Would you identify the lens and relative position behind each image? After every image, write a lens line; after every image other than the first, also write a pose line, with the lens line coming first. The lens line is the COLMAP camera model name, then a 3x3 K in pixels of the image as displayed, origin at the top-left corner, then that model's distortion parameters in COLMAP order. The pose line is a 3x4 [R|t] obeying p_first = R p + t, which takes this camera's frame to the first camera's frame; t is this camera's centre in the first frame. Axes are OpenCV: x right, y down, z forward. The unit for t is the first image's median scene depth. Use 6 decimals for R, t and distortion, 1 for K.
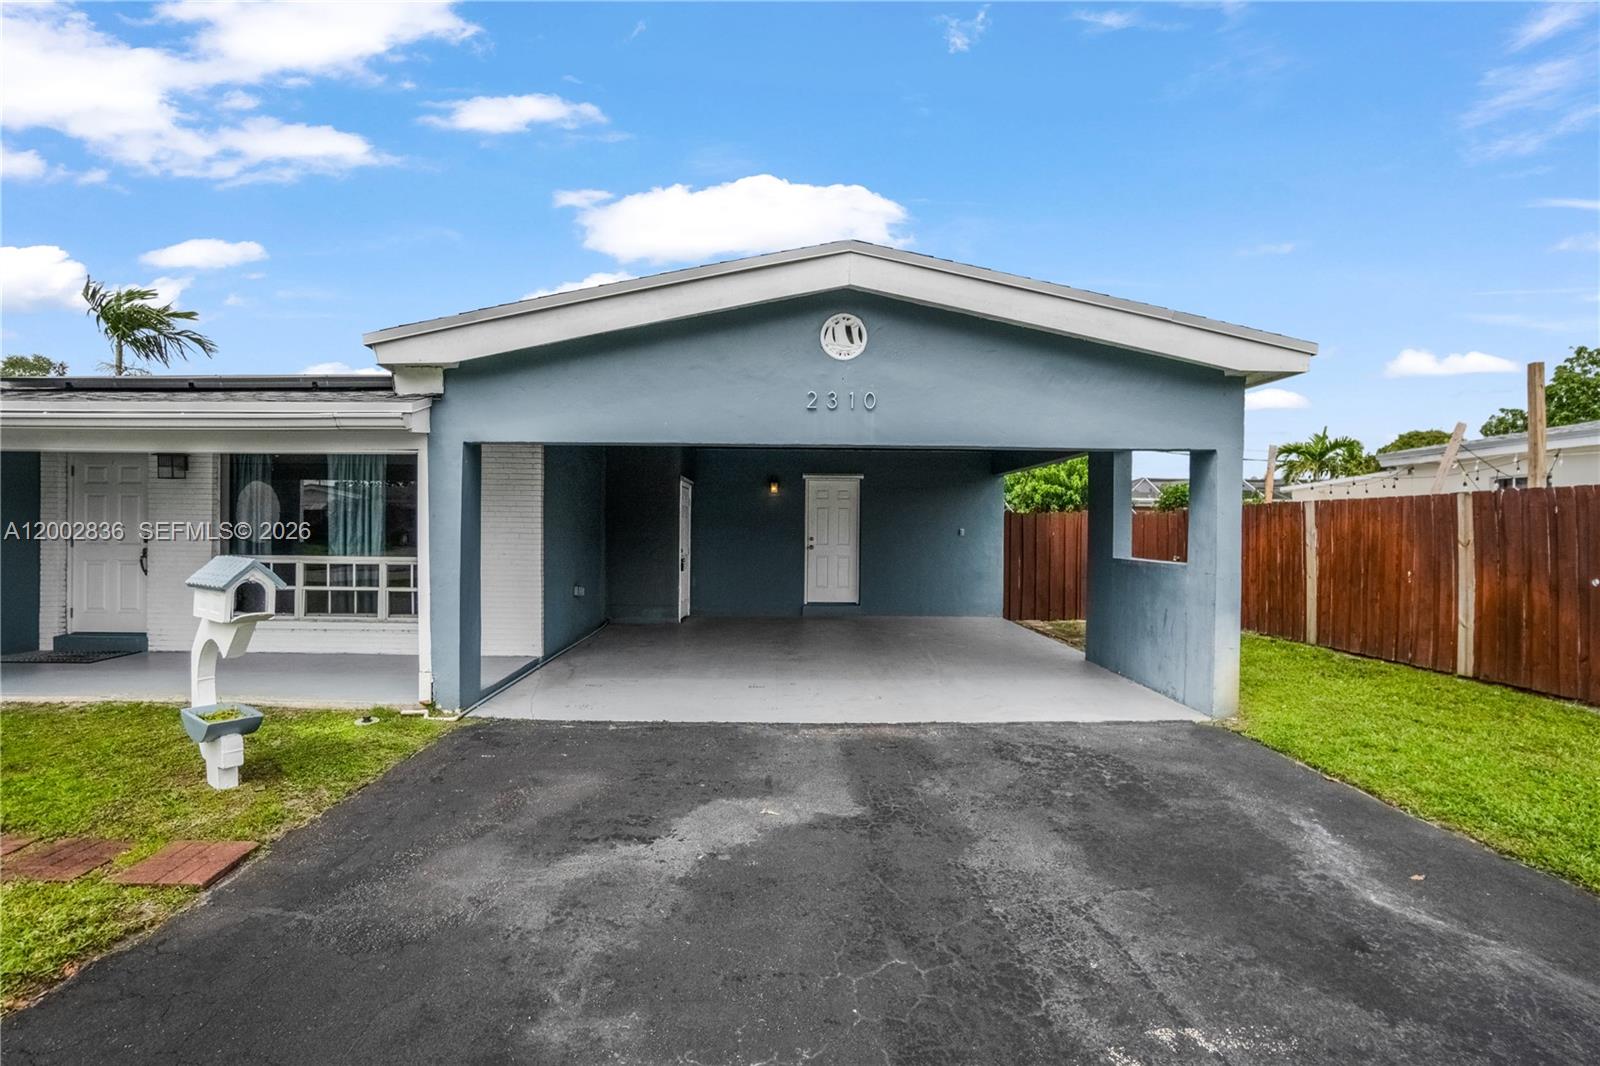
lens RADIAL K [[726.3, 0, 777.4], [0, 726.3, 518.3], [0, 0, 1]] dist [-0.062478, 0.022240]
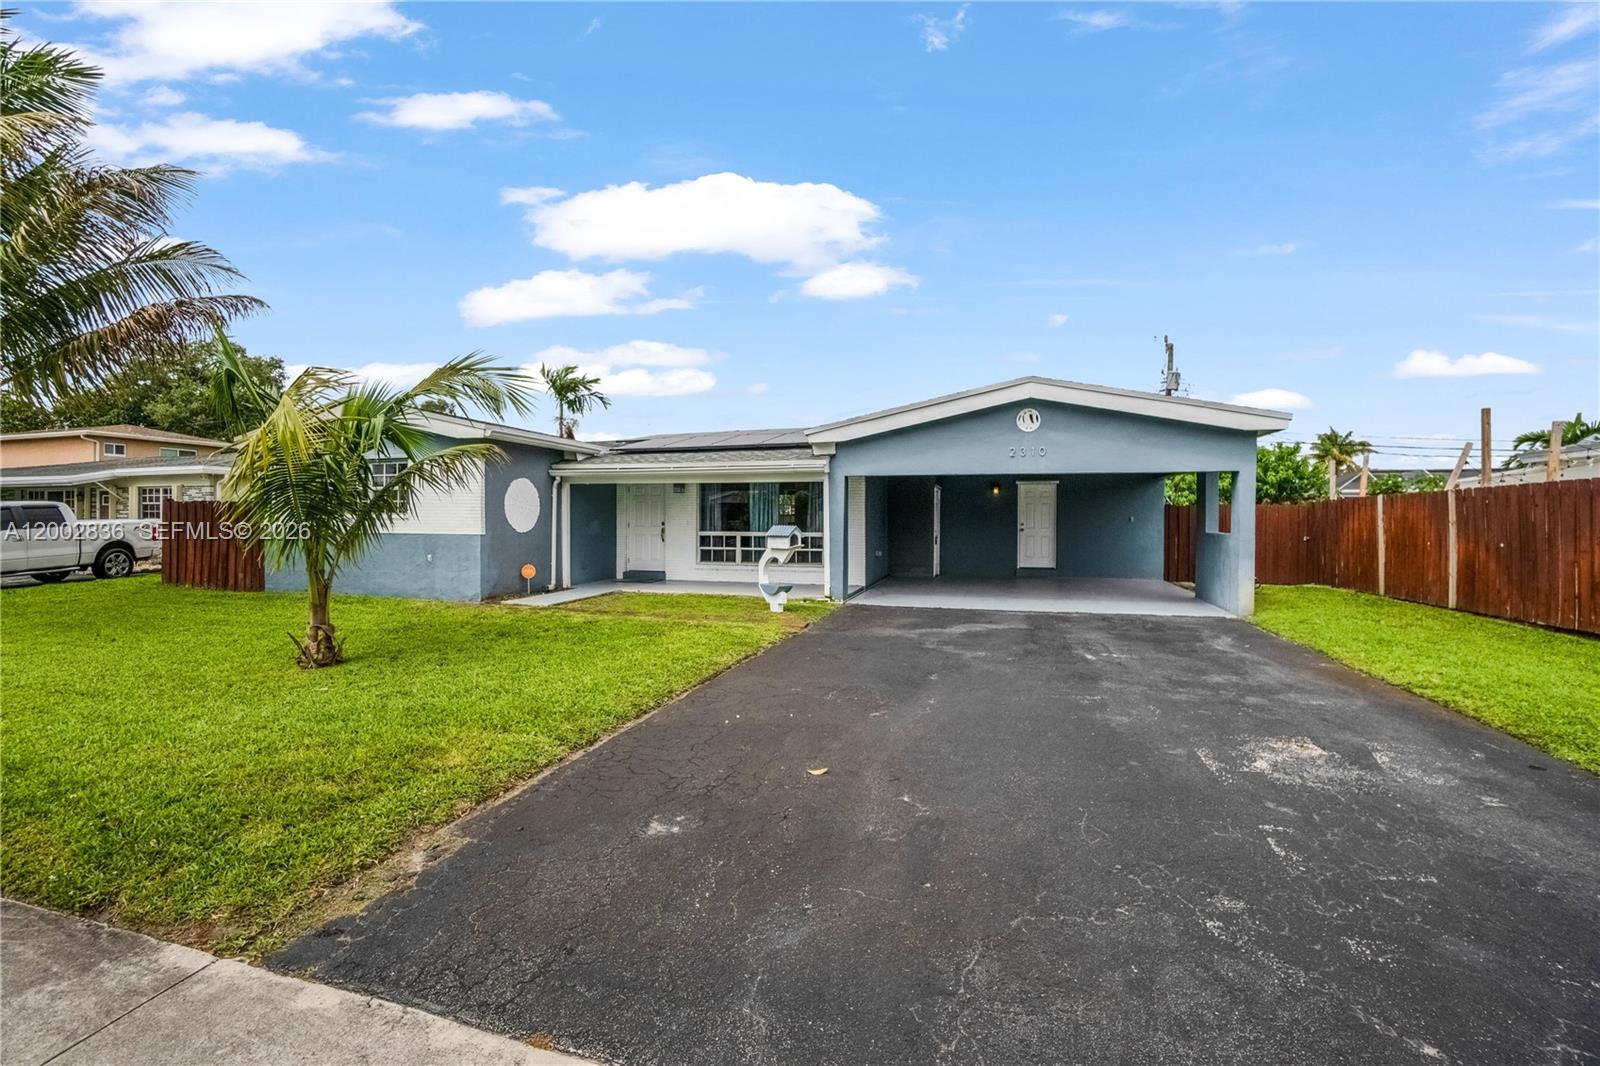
lens RADIAL K [[726.3, 0, 777.4], [0, 726.3, 518.3], [0, 0, 1]] dist [-0.062478, 0.022240]
pose [[0.954302, -0.005345, -0.298796, 0.015097], [0.007539, 0.999952, 0.006190, 0.004168], [0.298749, -0.008160, 0.954297, -0.777805]]
